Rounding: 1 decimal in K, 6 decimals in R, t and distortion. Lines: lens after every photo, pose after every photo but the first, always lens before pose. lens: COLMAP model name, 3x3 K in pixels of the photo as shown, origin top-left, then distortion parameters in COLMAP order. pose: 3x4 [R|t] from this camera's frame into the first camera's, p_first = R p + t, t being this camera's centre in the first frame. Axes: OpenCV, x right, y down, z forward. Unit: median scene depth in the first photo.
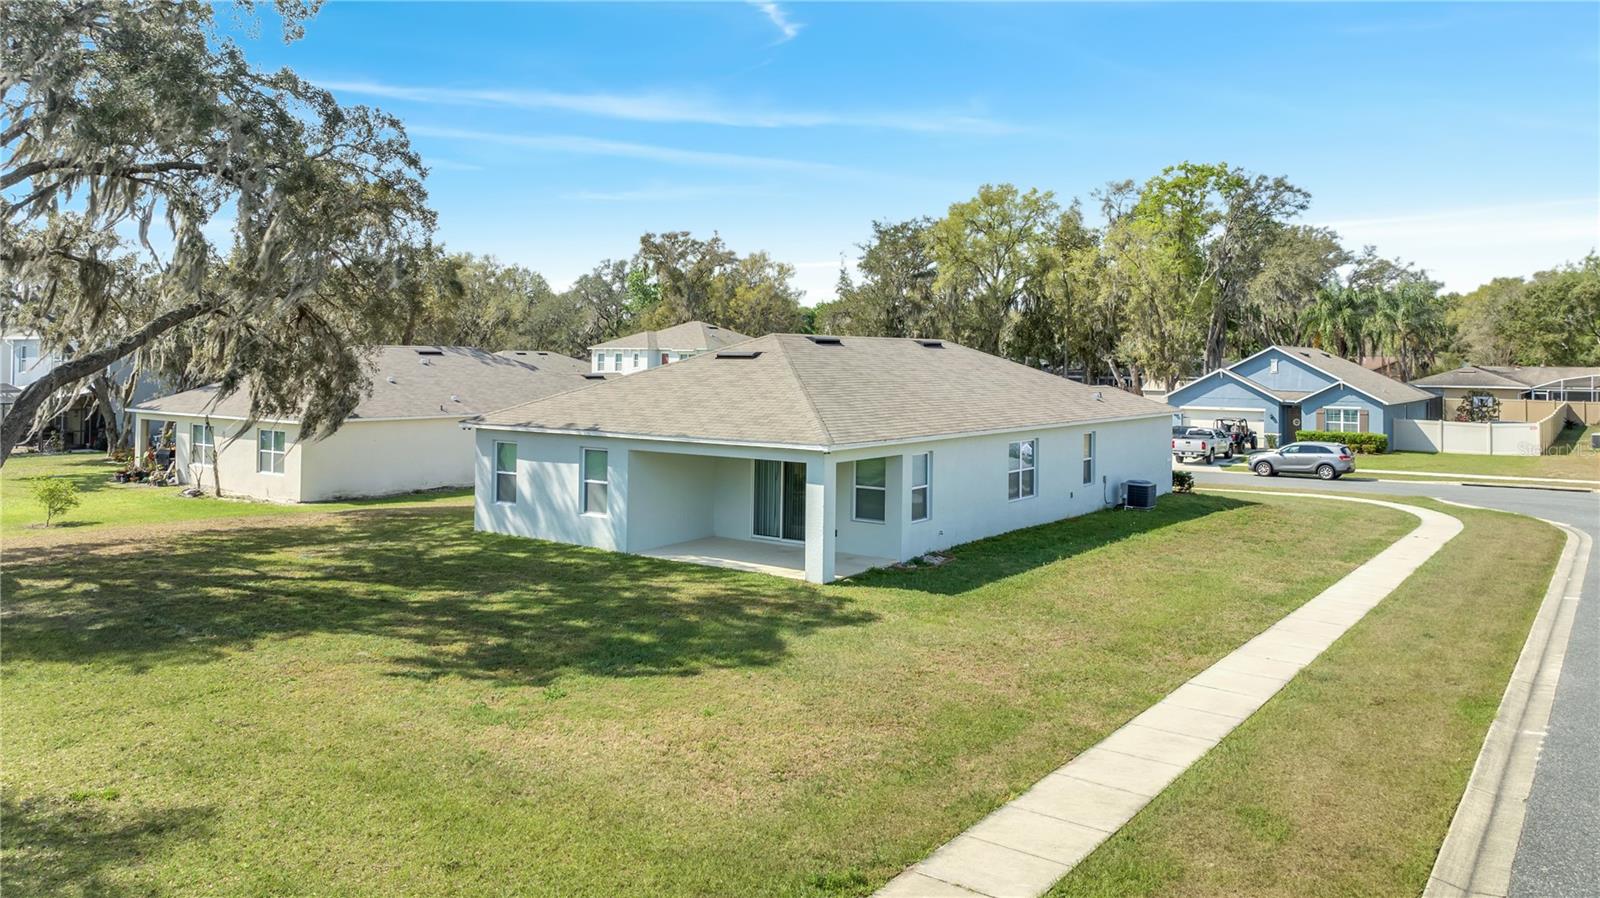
lens RADIAL K [[1193.6, 0, 800.6], [0, 1193.6, 324.4], [0, 0, 1]] dist [-0.003263, -0.008992]
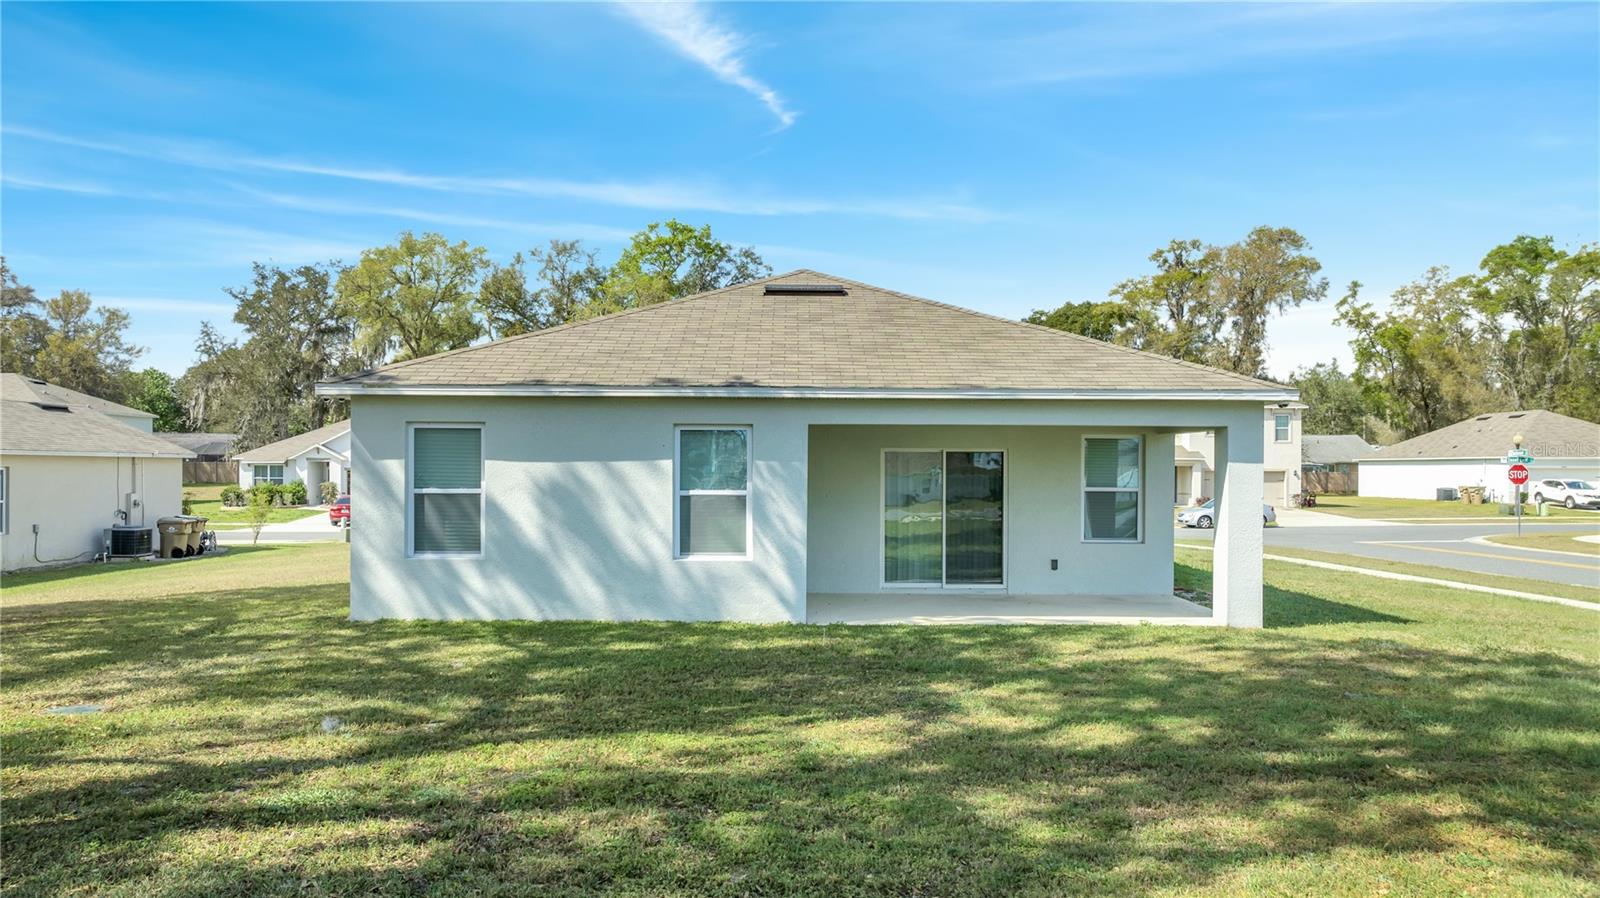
lens RADIAL K [[1153.4, 0, 800.0], [0, 1153.4, 449.0], [0, 0, 1]] dist [-0.006642, 0.007791]
pose [[0.797790, 0.004989, 0.602915, -0.311843], [-0.012872, 0.999879, 0.008758, 0.077388], [-0.602798, -0.014747, 0.797758, 0.419849]]
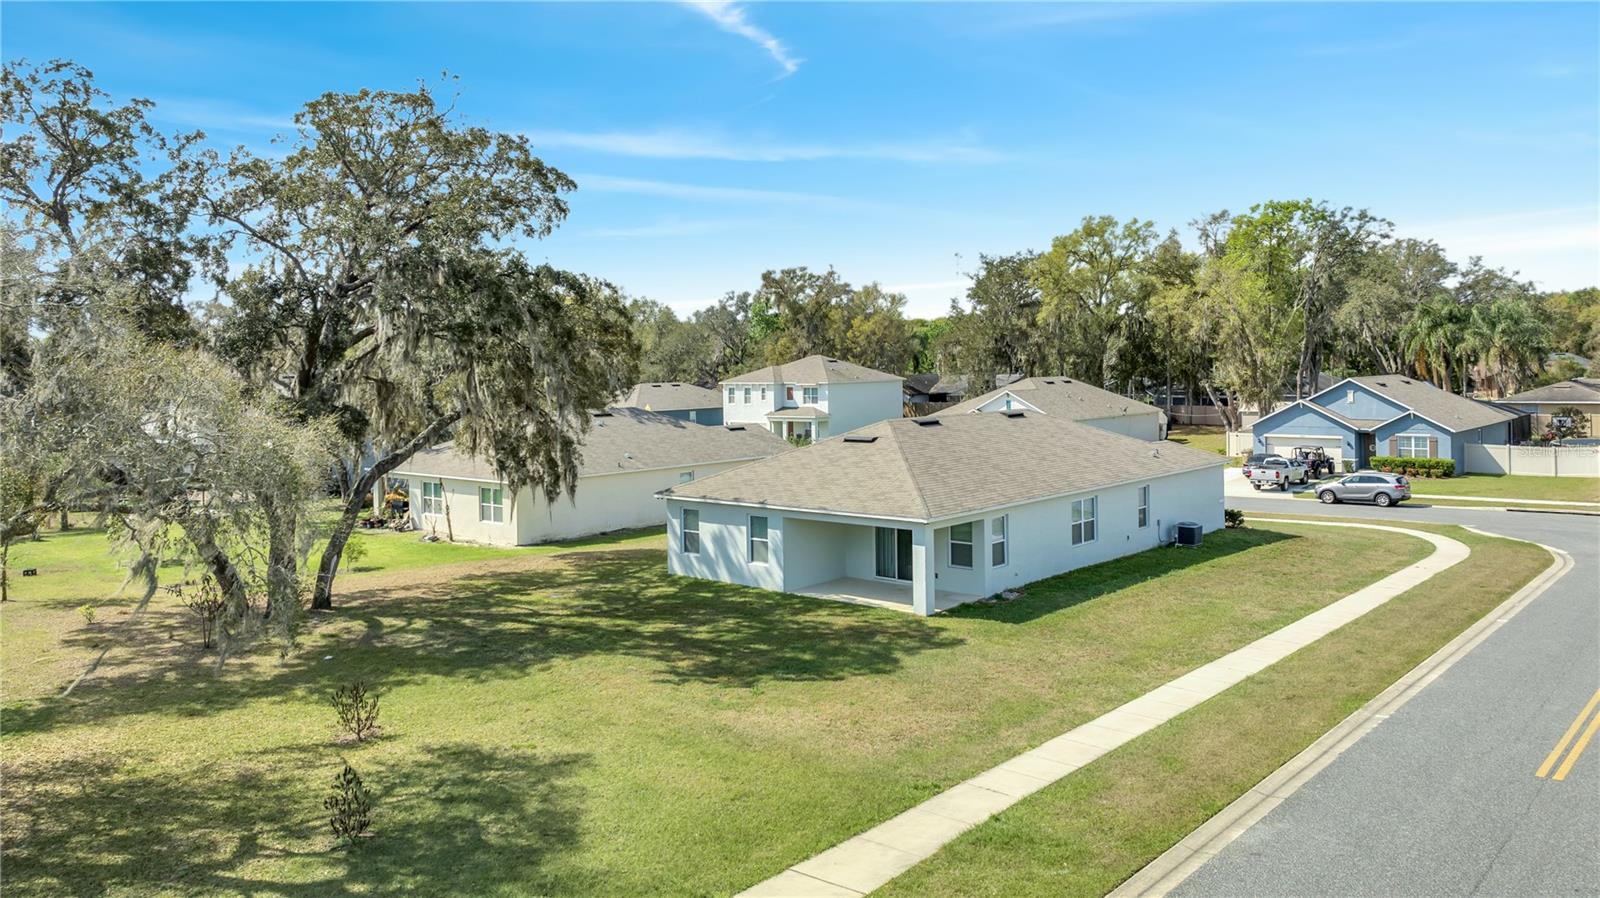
lens RADIAL K [[1233.4, 0, 805.3], [0, 1233.4, 342.2], [0, 0, 1]] dist [-0.003971, -0.006292]
pose [[0.995456, -0.027009, -0.091311, 0.011225], [0.028645, 0.999451, 0.016652, -0.082641], [0.090811, -0.019192, 0.995683, -0.281431]]
